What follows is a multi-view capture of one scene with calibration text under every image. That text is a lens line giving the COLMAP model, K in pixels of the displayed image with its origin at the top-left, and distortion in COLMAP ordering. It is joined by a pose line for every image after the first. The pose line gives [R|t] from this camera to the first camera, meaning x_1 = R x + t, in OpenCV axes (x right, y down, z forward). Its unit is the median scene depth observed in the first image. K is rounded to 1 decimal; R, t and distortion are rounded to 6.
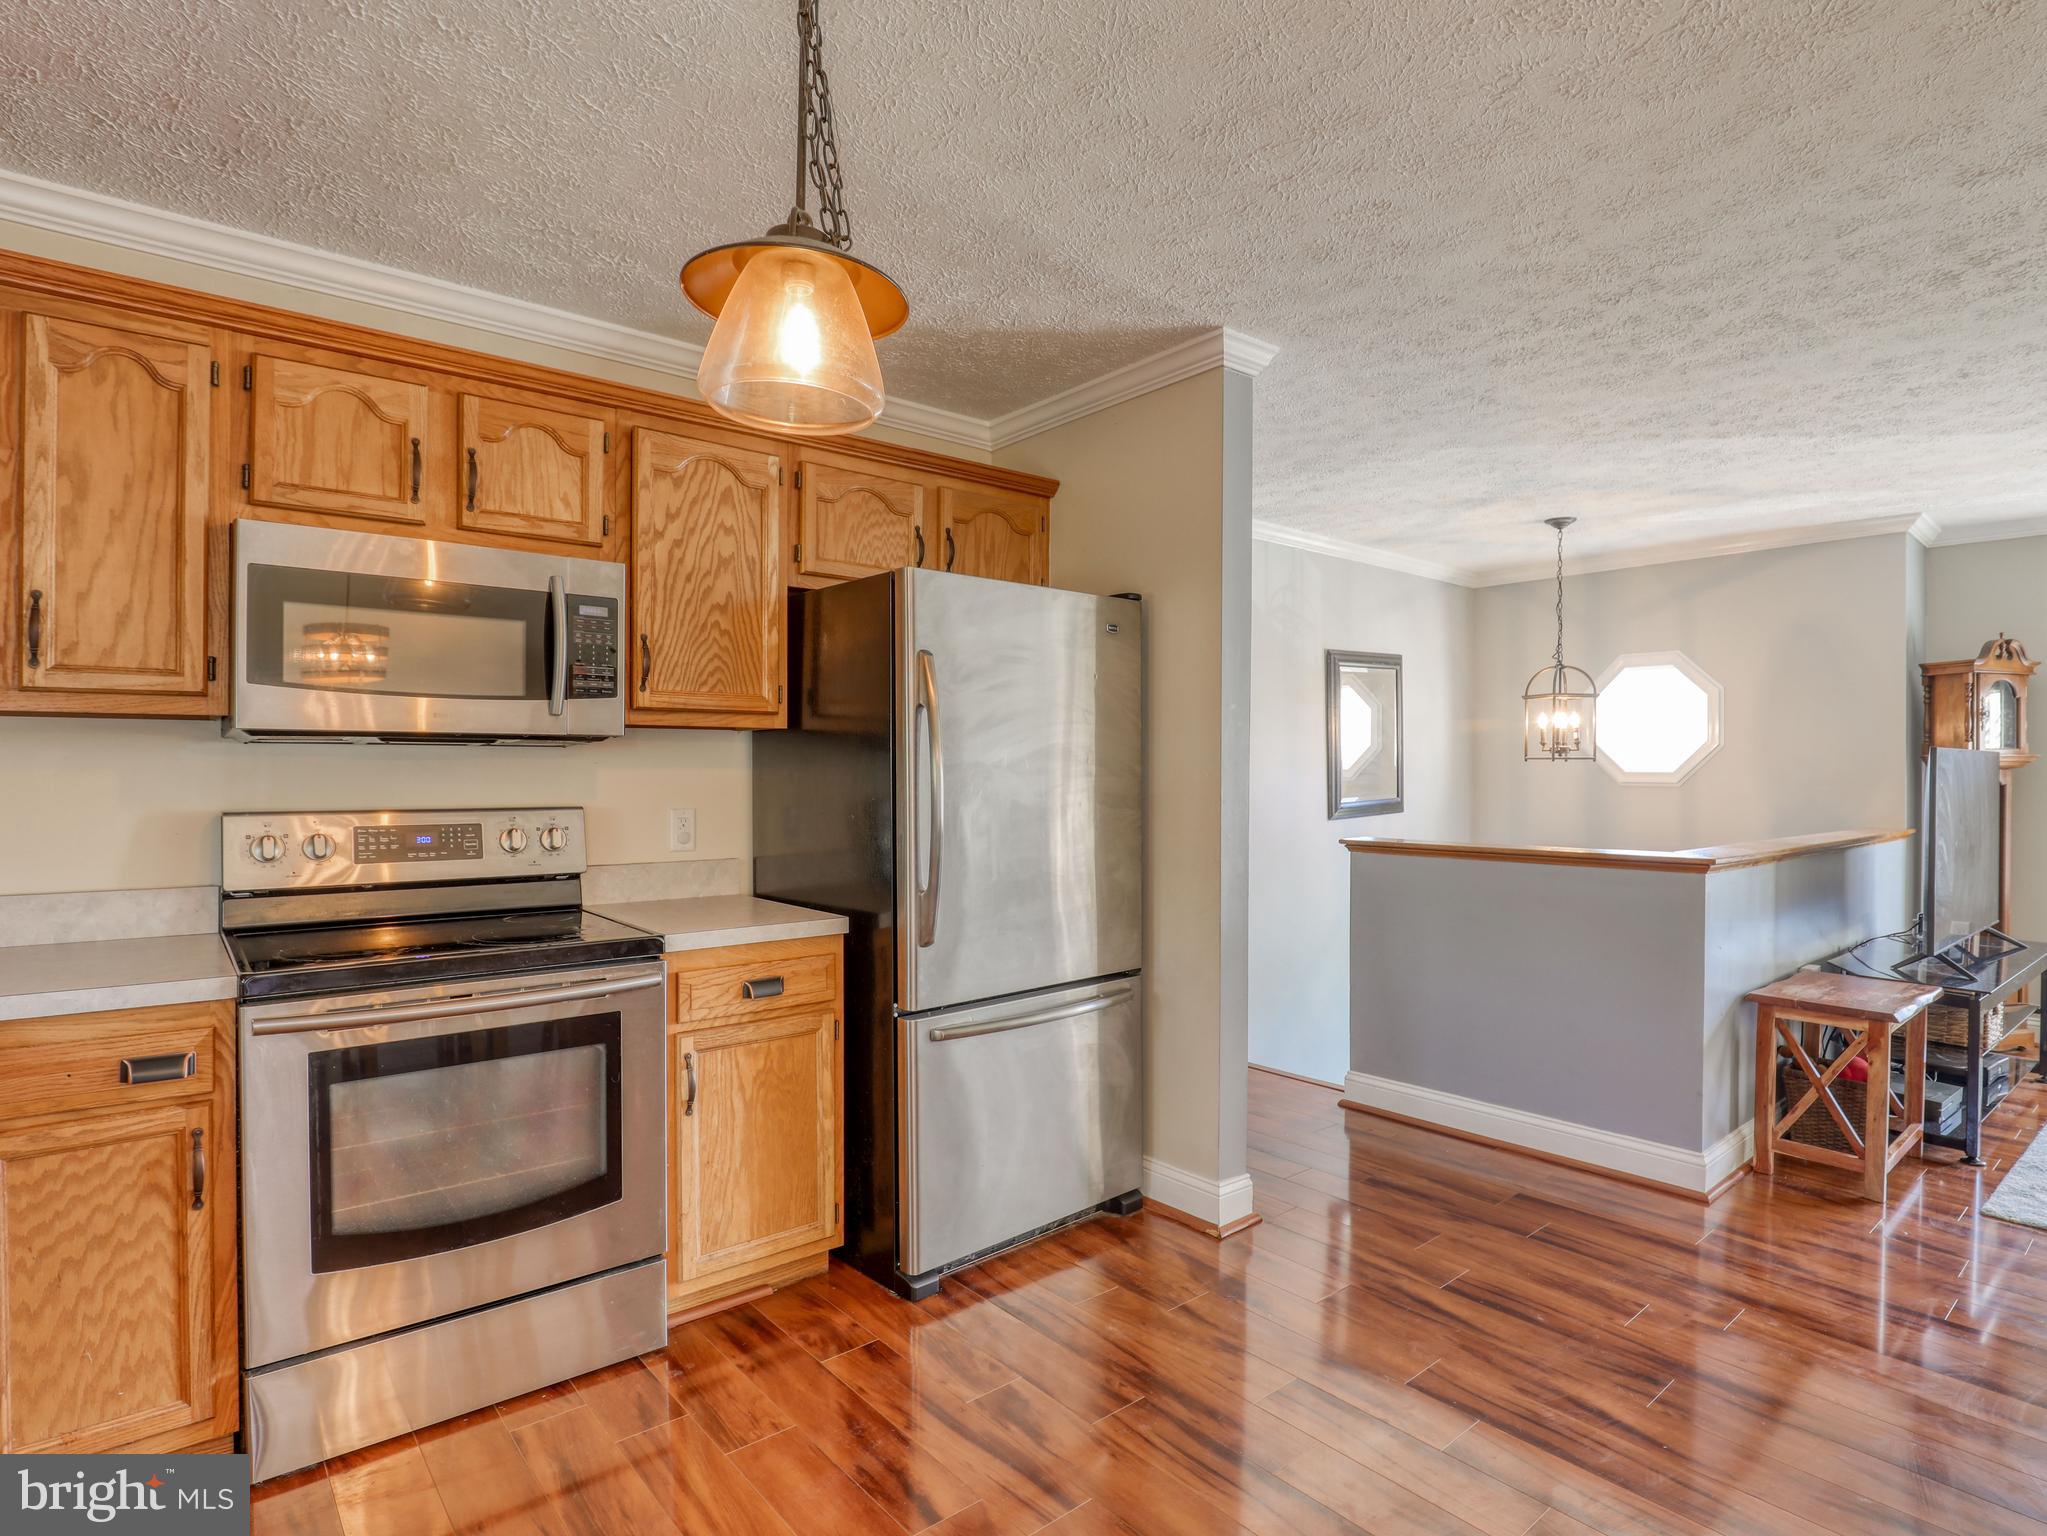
lens RADIAL K [[1063.4, 0, 1066.2], [0, 1063.4, 772.3], [0, 0, 1]] dist [-0.029411, 0.000683]
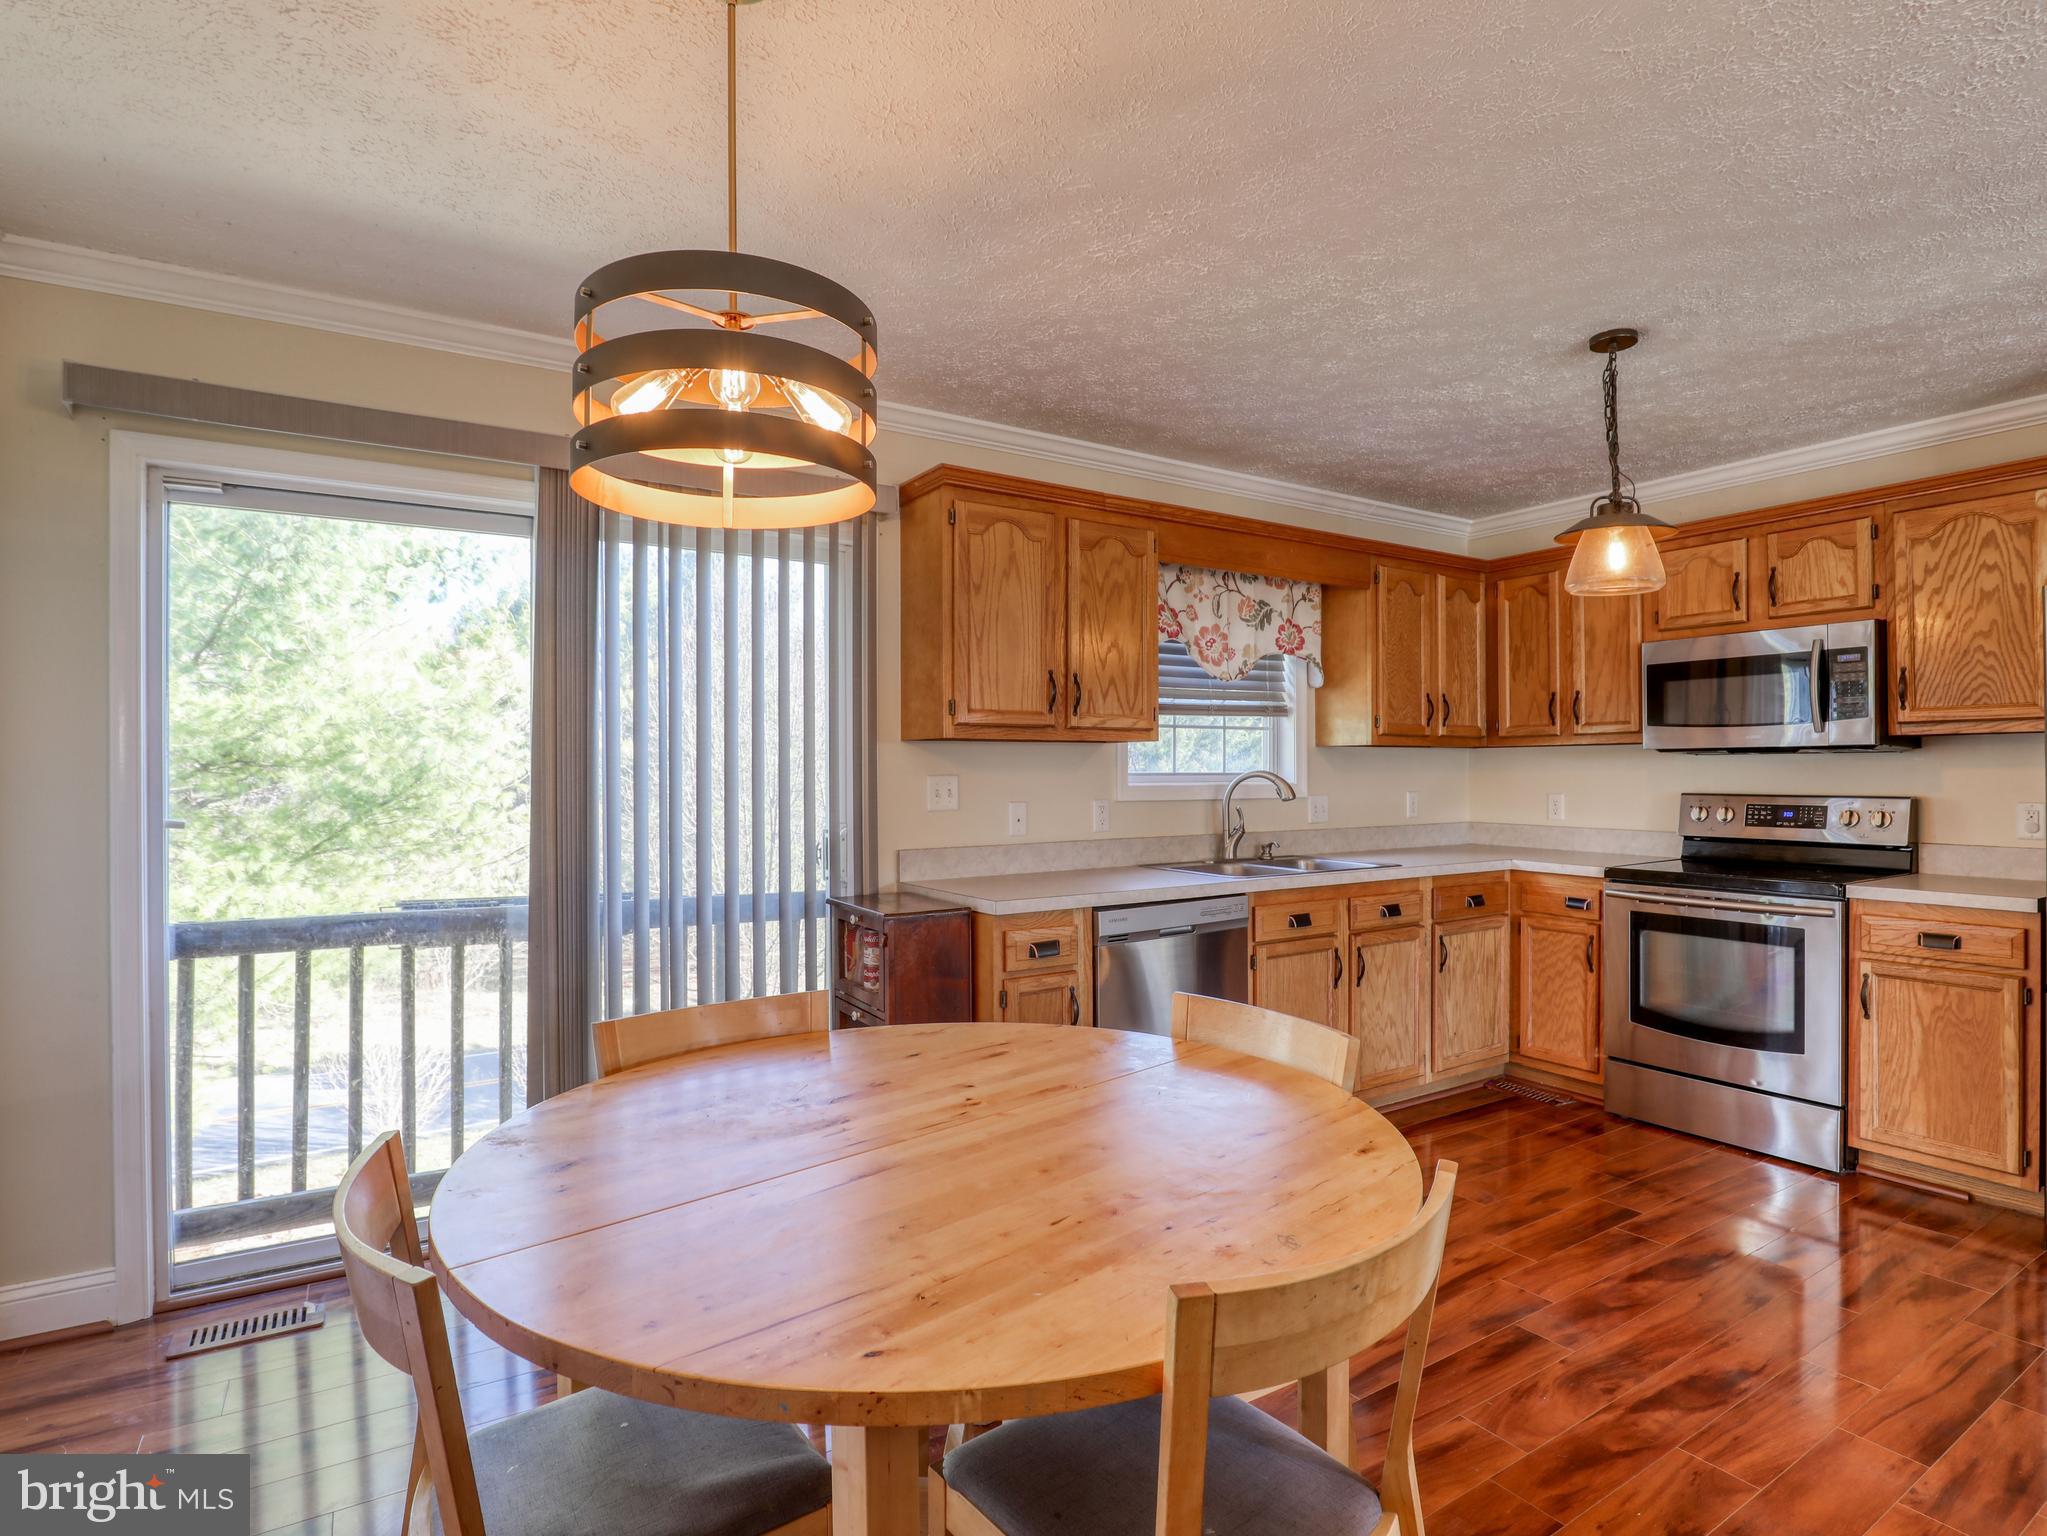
lens RADIAL K [[1023.0, 0, 1023.5], [0, 1023.0, 768.0], [0, 0, 1]] dist [-0.029134, 0.001136]
pose [[-0.140701, -0.005560, -0.990037, 1.045117], [0.000758, 0.999983, -0.005724, 0.003025], [0.990052, -0.001556, -0.140694, 0.086943]]
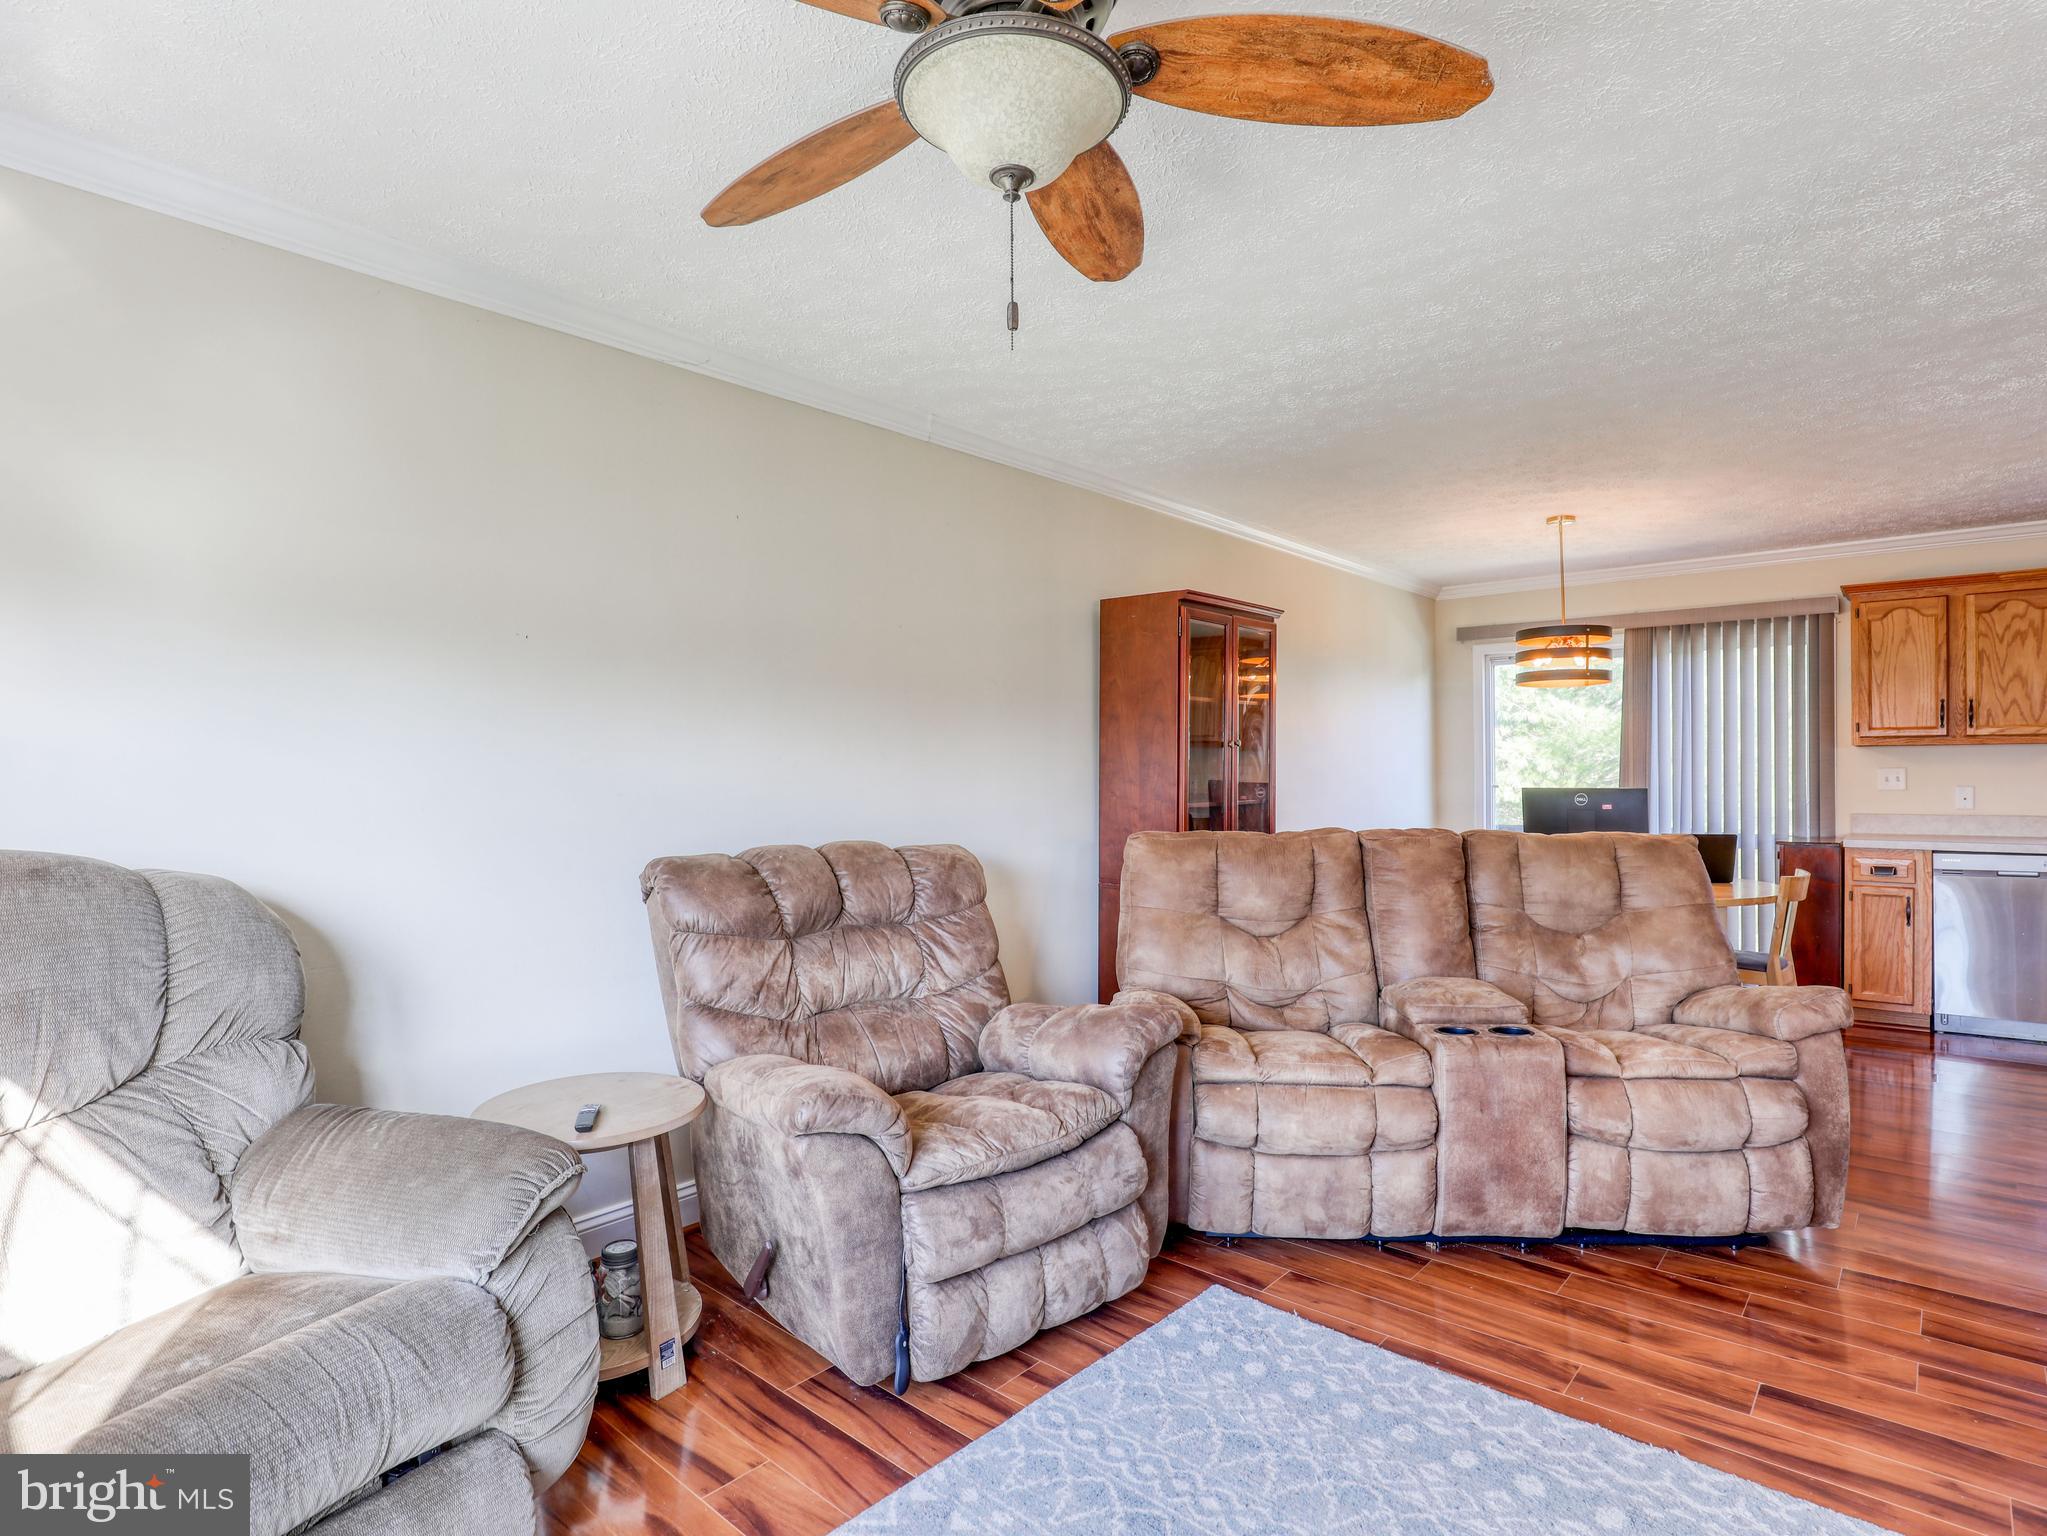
lens RADIAL K [[1071.8, 0, 1023.5], [0, 1071.8, 768.0], [0, 0, 1]] dist [-0.012543, -0.013357]
pose [[-0.988378, -0.001220, -0.152011, 1.830298], [-0.001611, 0.999996, 0.002448, 0.003156], [0.152008, 0.002664, -0.988376, 1.685178]]
